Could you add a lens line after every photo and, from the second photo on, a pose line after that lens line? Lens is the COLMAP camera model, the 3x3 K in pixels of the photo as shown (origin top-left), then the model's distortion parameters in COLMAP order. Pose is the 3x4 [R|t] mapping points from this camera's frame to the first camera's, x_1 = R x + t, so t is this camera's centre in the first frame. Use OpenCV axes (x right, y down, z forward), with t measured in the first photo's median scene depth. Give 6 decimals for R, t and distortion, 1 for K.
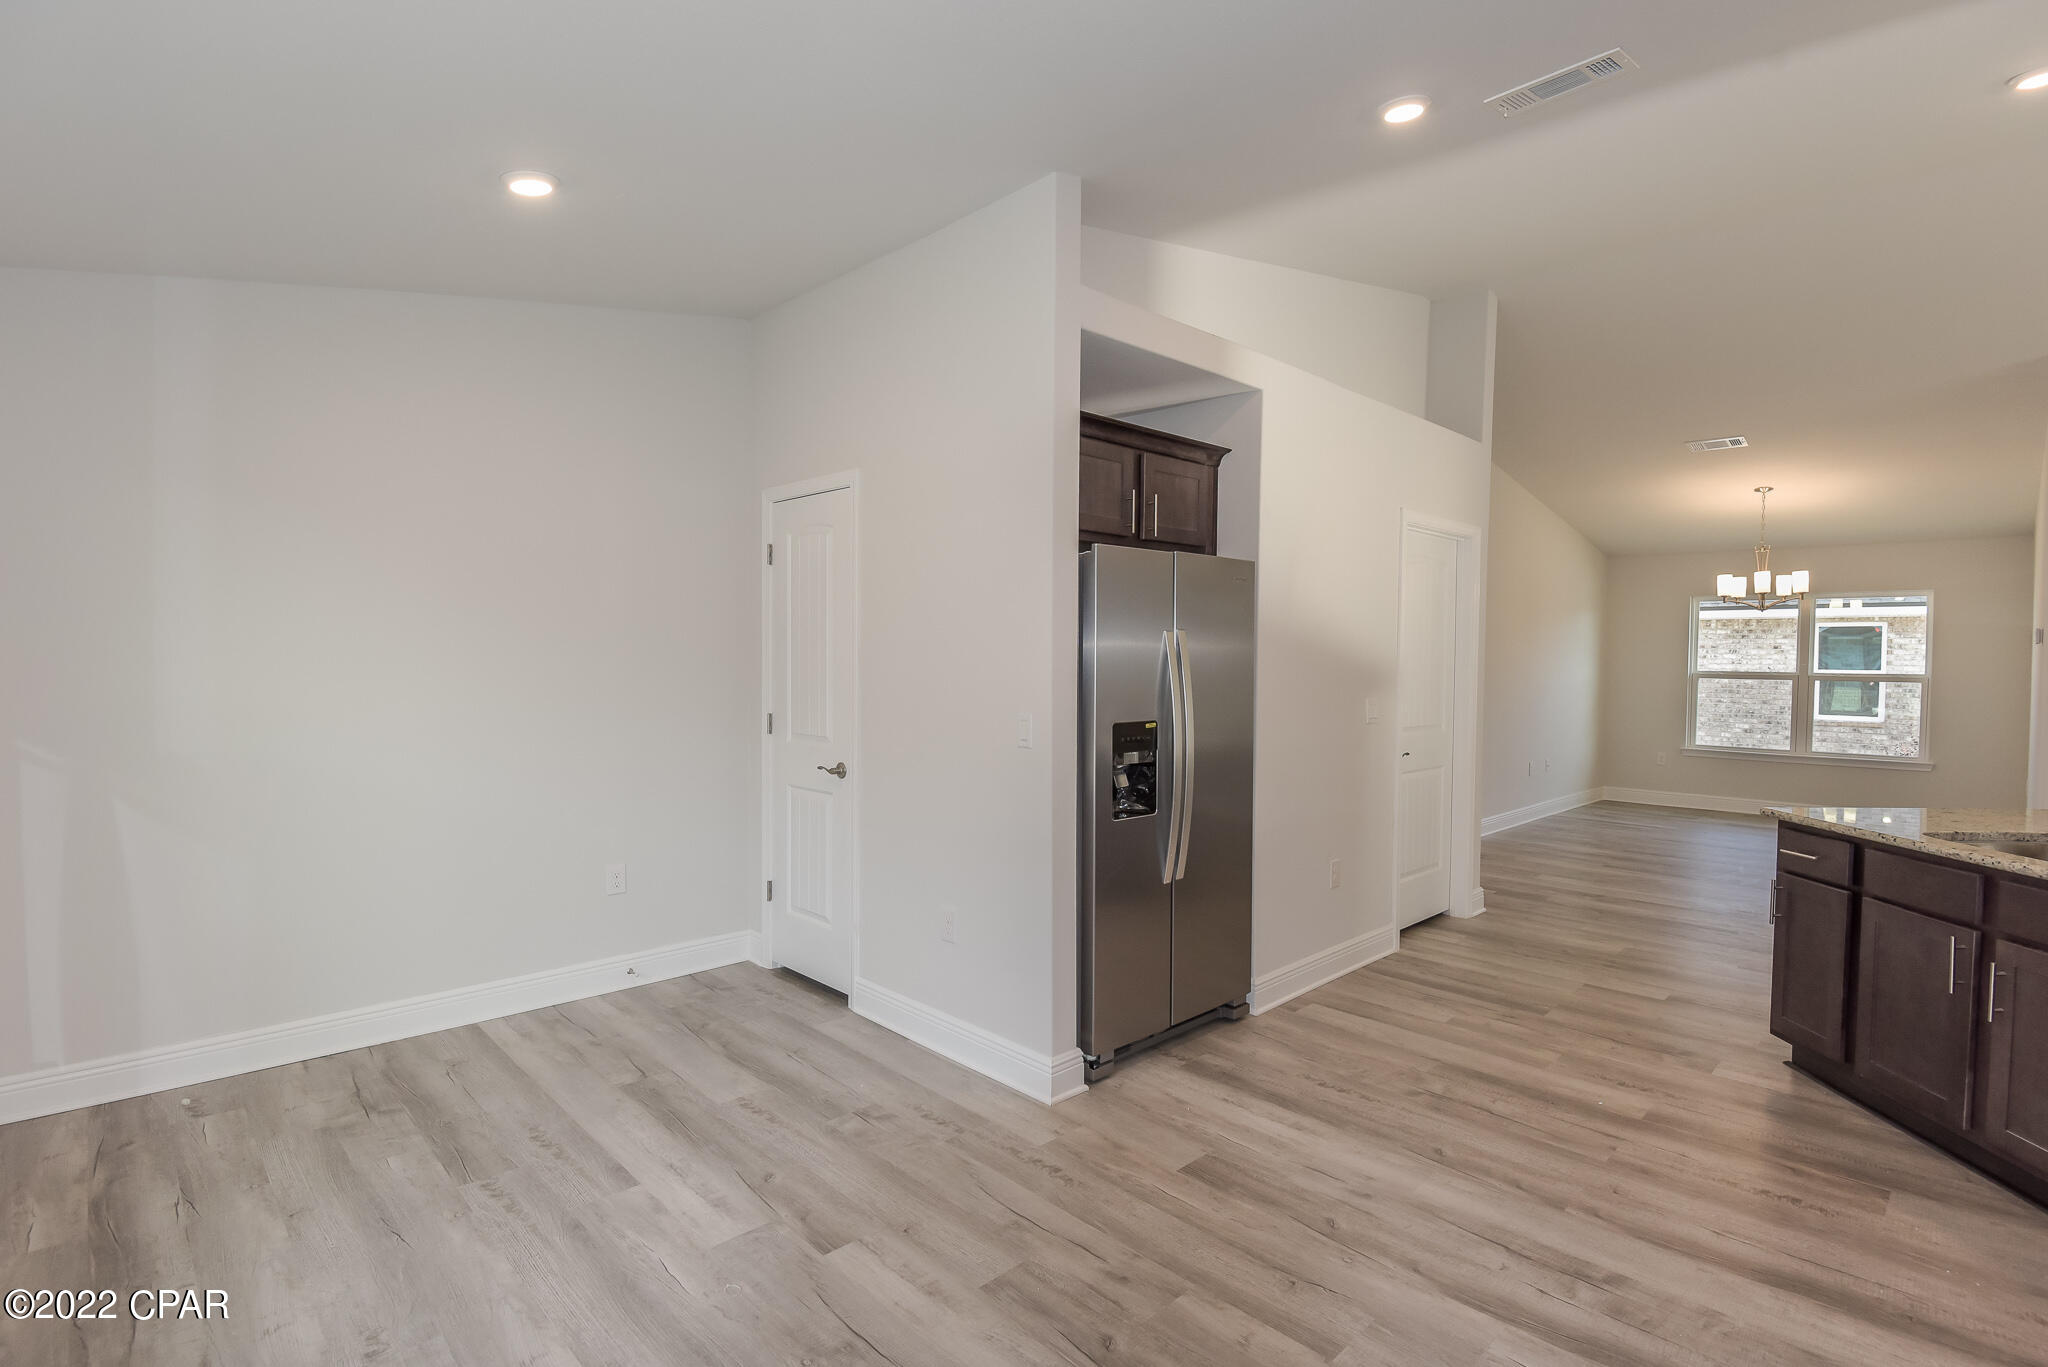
lens RADIAL K [[972.0, 0, 1015.4], [0, 972.0, 687.5], [0, 0, 1]] dist [-0.039472, -0.000203]
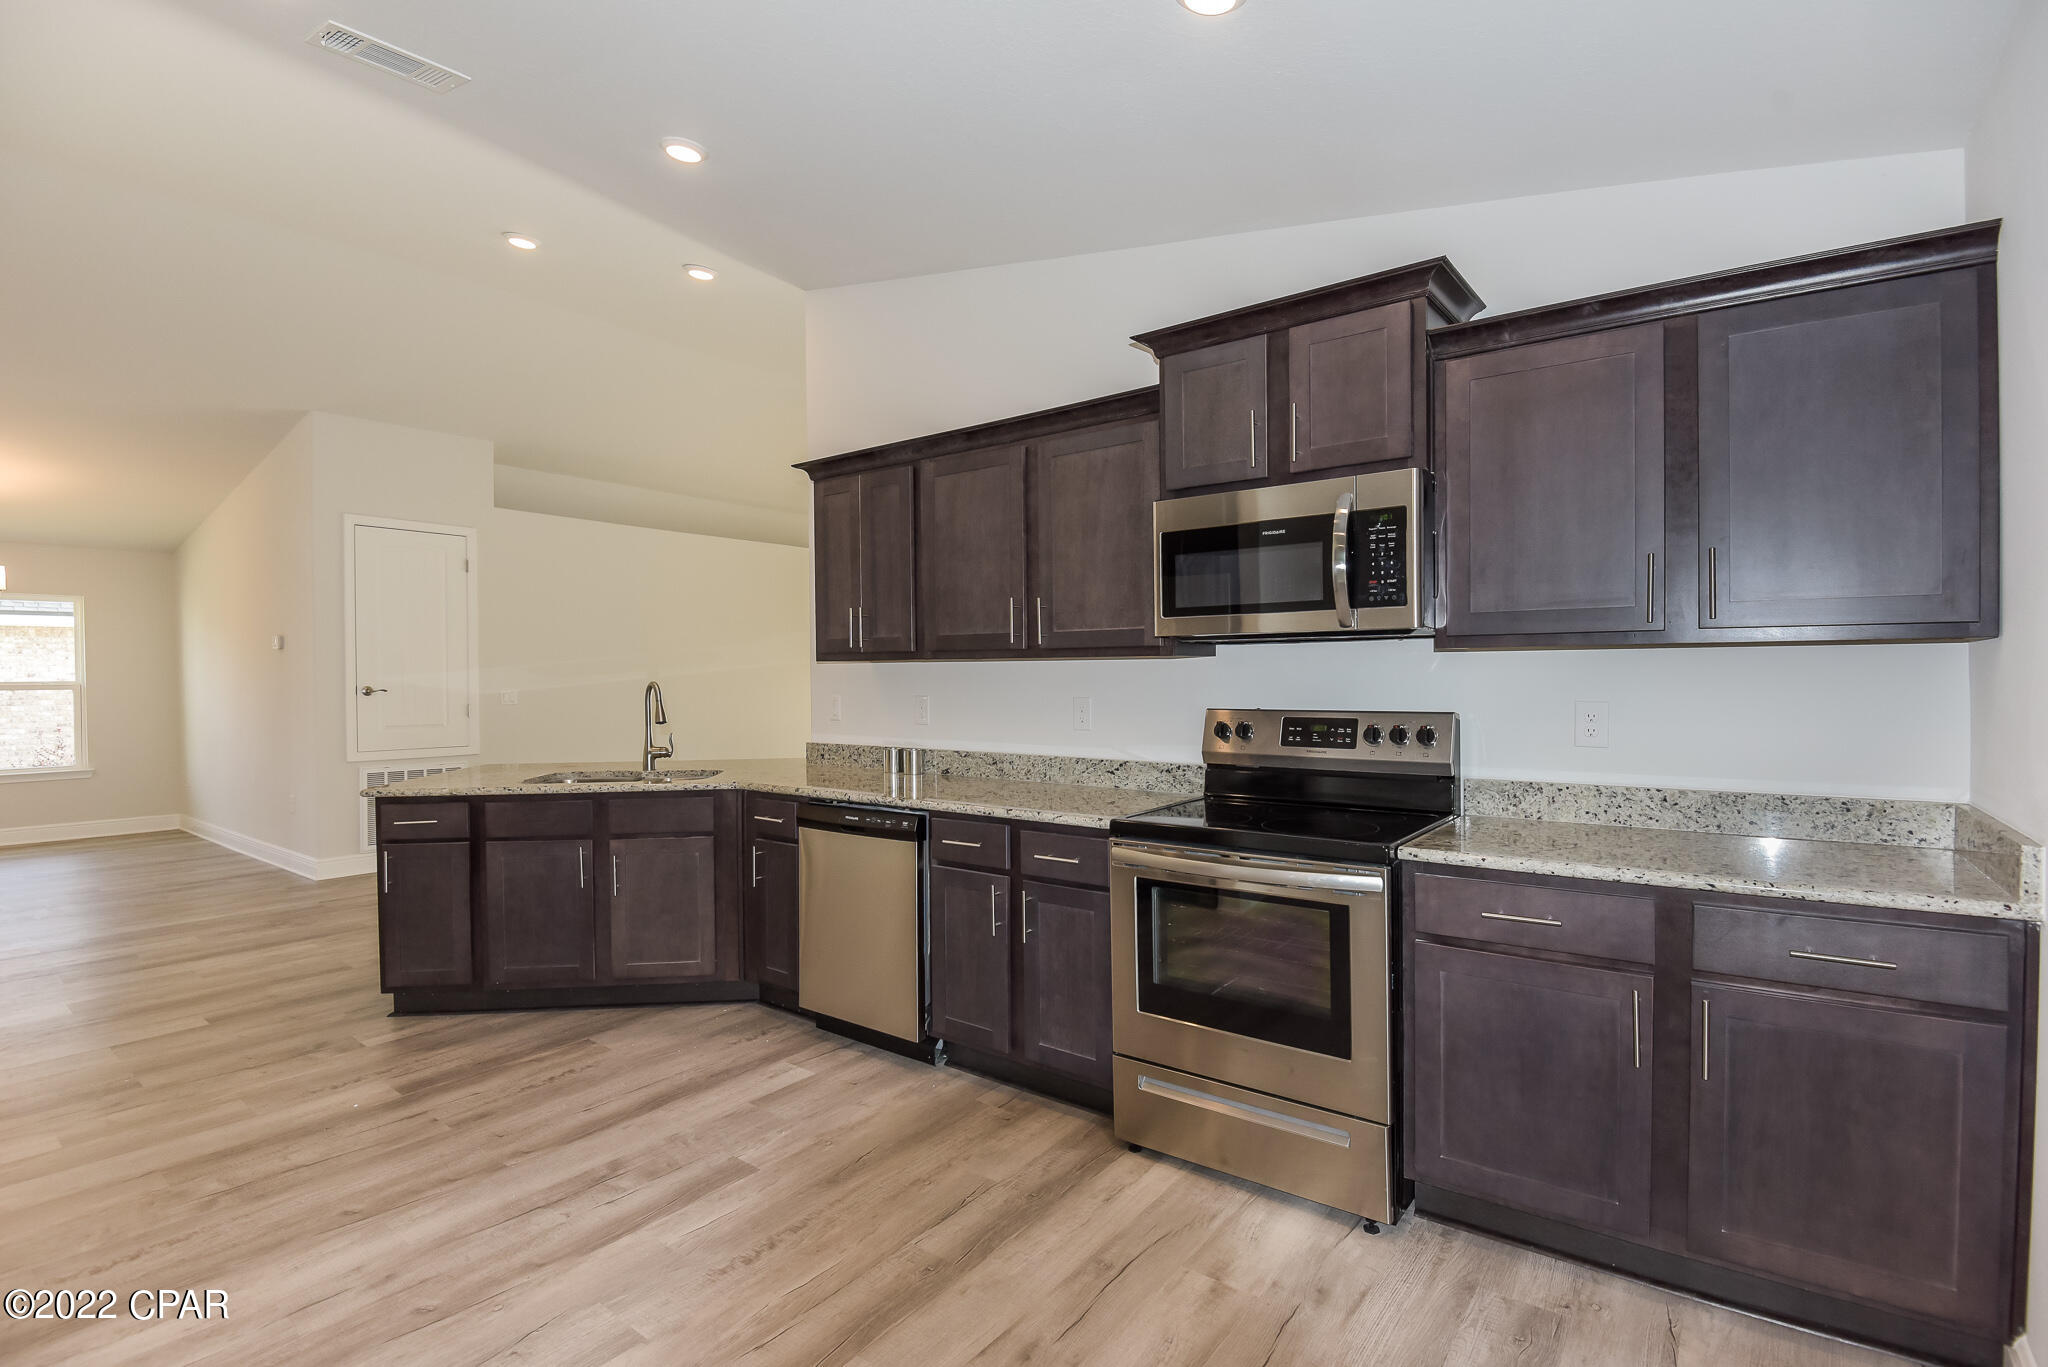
lens RADIAL K [[948.3, 0, 1015.1], [0, 948.3, 691.2], [0, 0, 1]] dist [0.001344, -0.014707]
pose [[-0.146432, -0.021553, 0.988986, -0.407406], [0.035006, 0.999024, 0.026955, 0.012268], [-0.988601, 0.038568, -0.145535, 0.440959]]
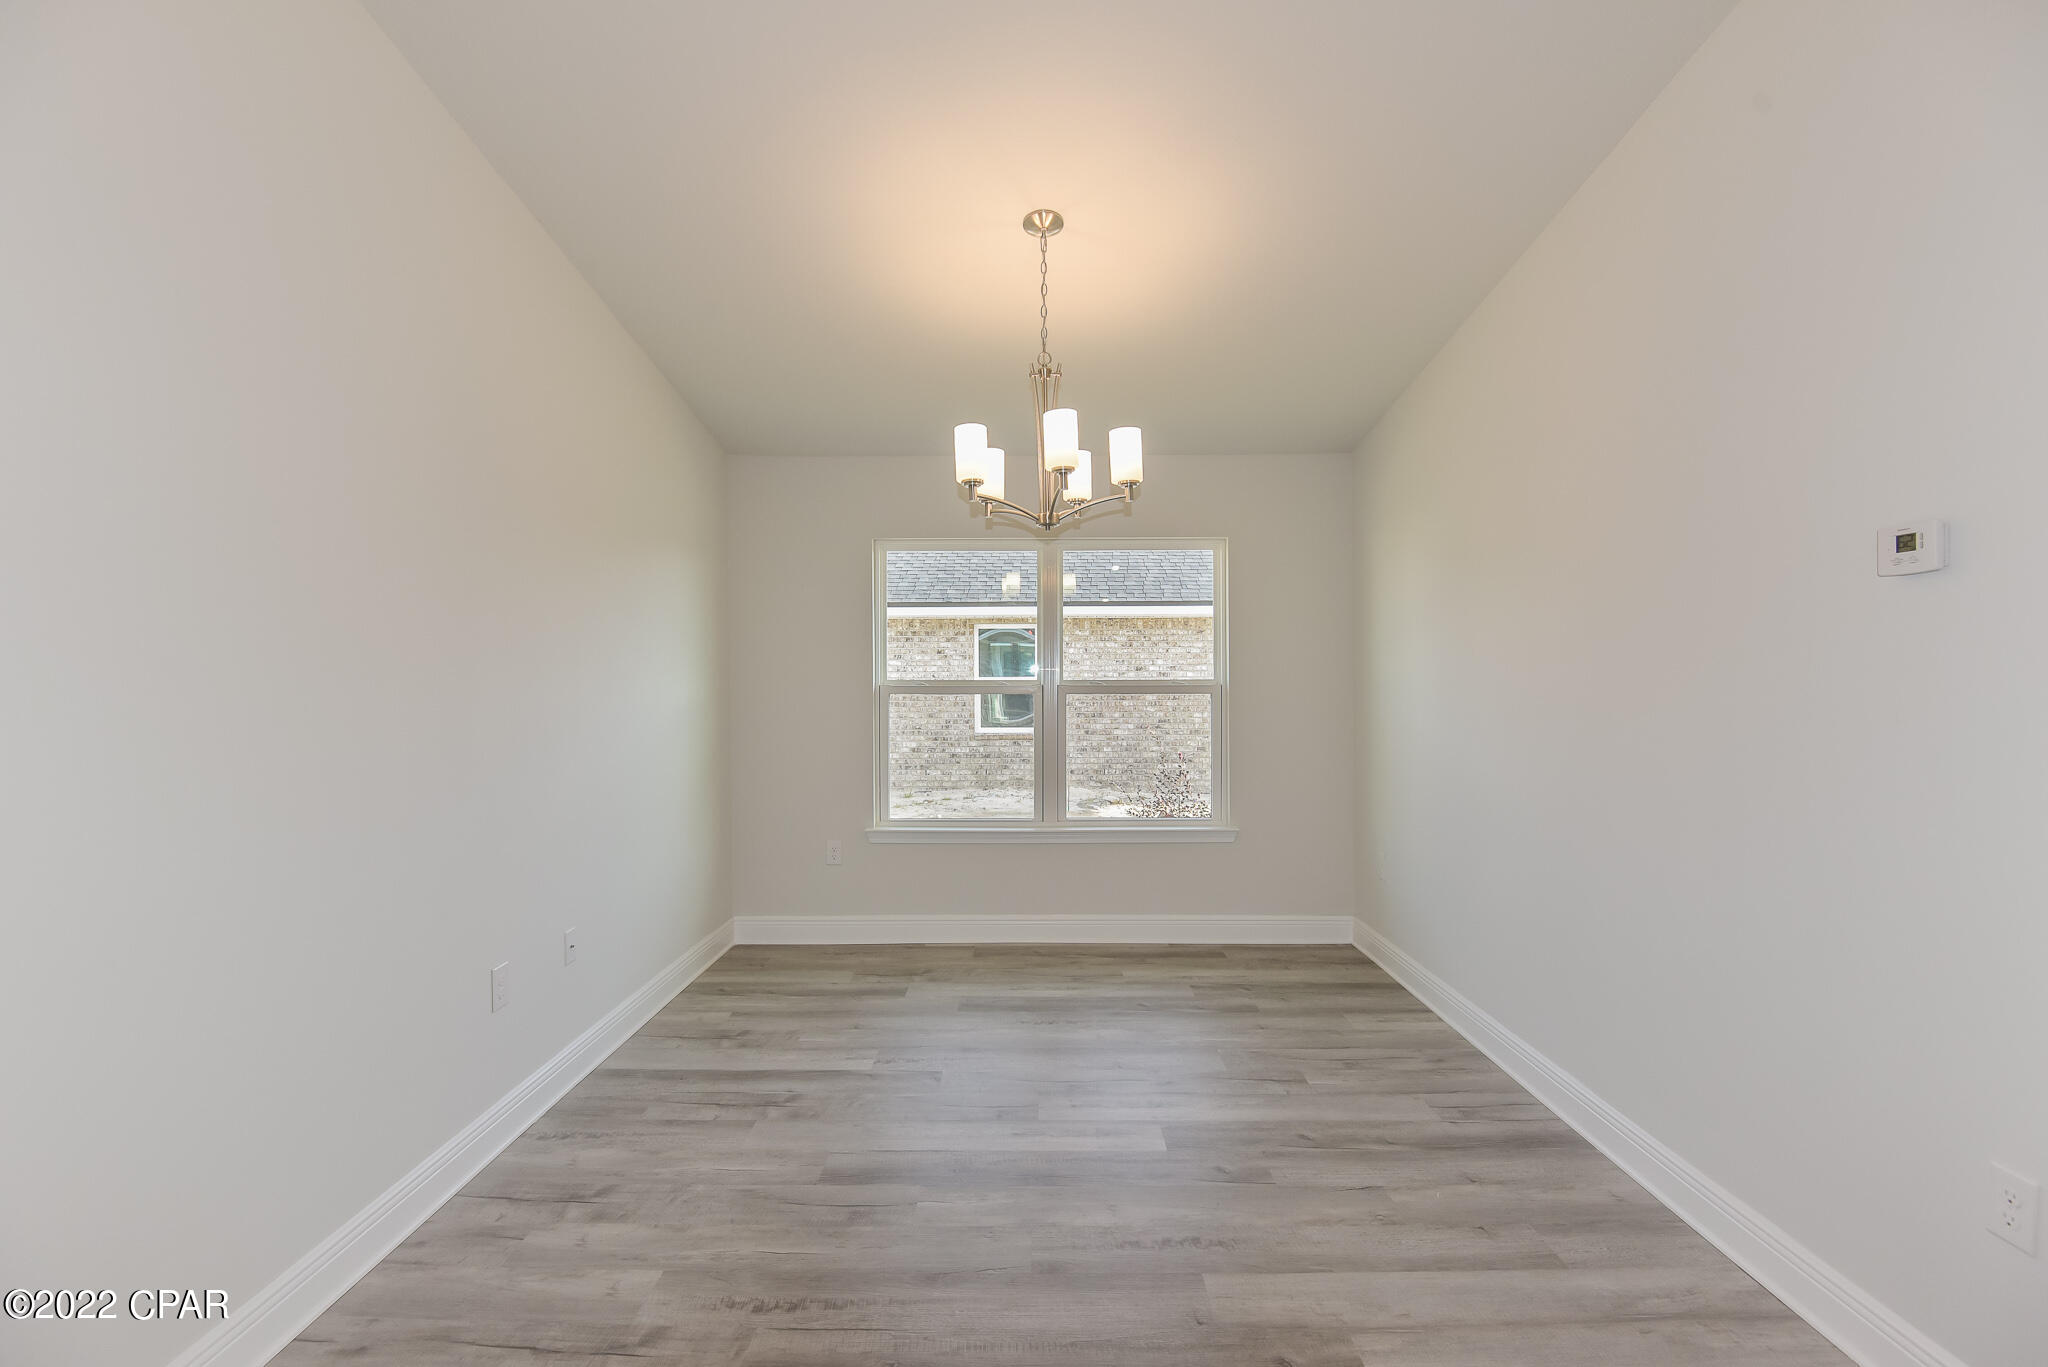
lens RADIAL K [[972.0, 0, 1015.4], [0, 972.0, 687.5], [0, 0, 1]] dist [-0.039472, -0.000203]
pose [[0.703354, -0.020979, 0.710530, 1.187491], [0.031821, 0.999492, -0.001989, -0.031921], [-0.710127, 0.024009, 0.703664, 1.763359]]
